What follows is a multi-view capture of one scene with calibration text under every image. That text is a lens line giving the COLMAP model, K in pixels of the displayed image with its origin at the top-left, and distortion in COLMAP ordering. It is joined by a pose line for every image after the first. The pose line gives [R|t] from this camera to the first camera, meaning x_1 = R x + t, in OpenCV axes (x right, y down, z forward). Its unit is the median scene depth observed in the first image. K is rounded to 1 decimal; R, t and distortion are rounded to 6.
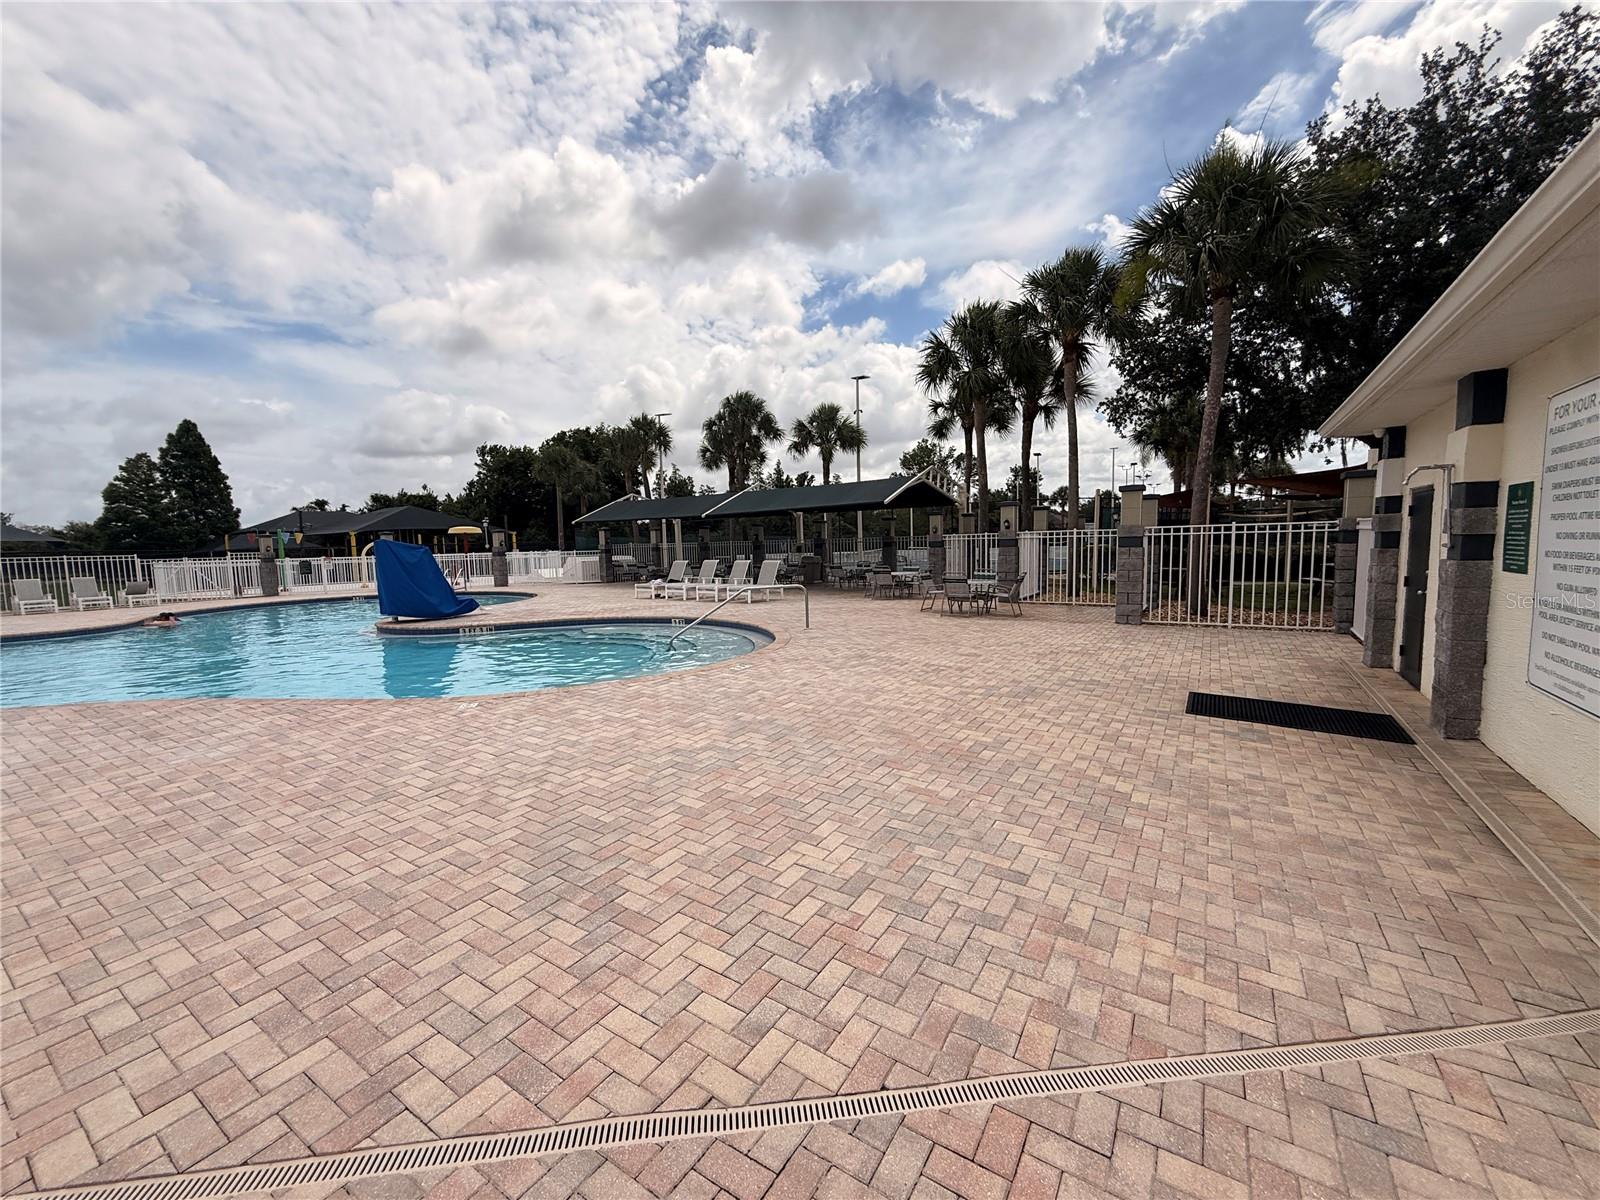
lens RADIAL K [[642.2, 0, 788.6], [0, 642.2, 588.8], [0, 0, 1]] dist [0.007206, -0.000138]
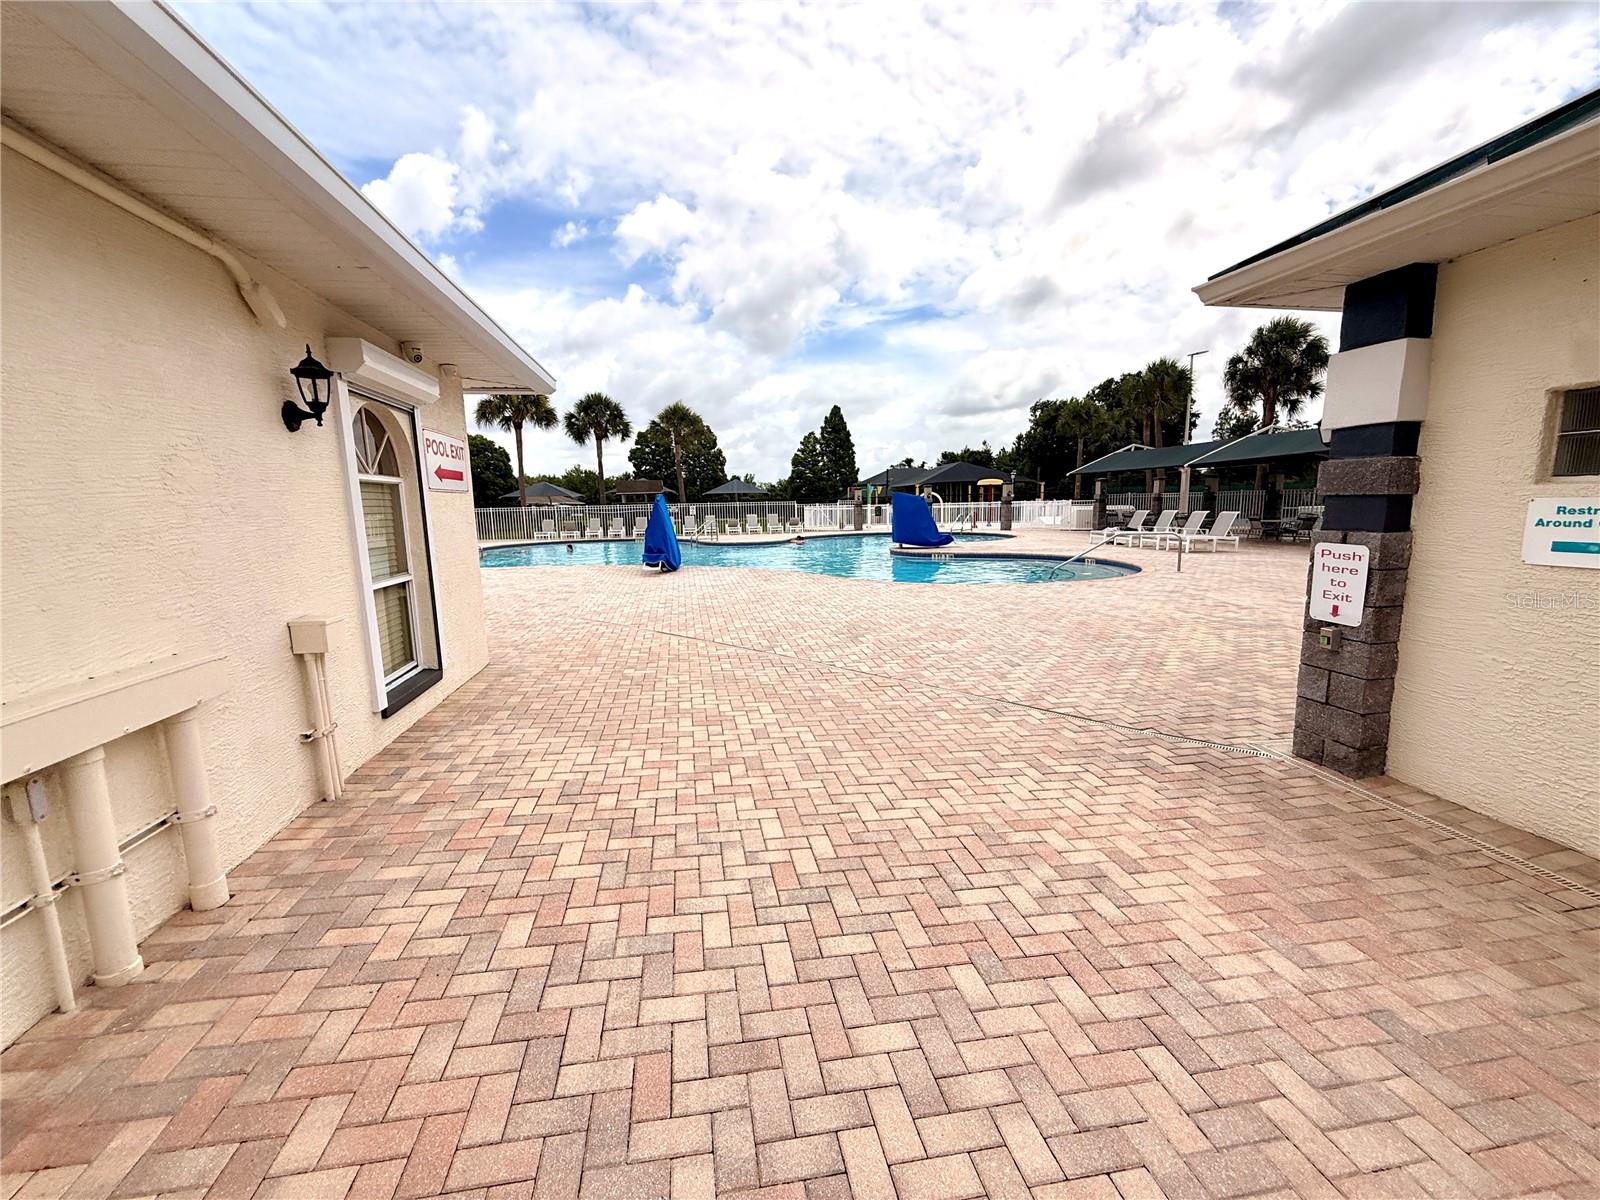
lens RADIAL K [[642.2, 0, 797.7], [0, 642.2, 599.2], [0, 0, 1]] dist [0.007206, -0.000138]
pose [[0.688836, 0.115609, -0.715639, 0.128211], [-0.046663, 0.992225, 0.115375, 0.003212], [0.723414, -0.046081, 0.688875, -0.088232]]
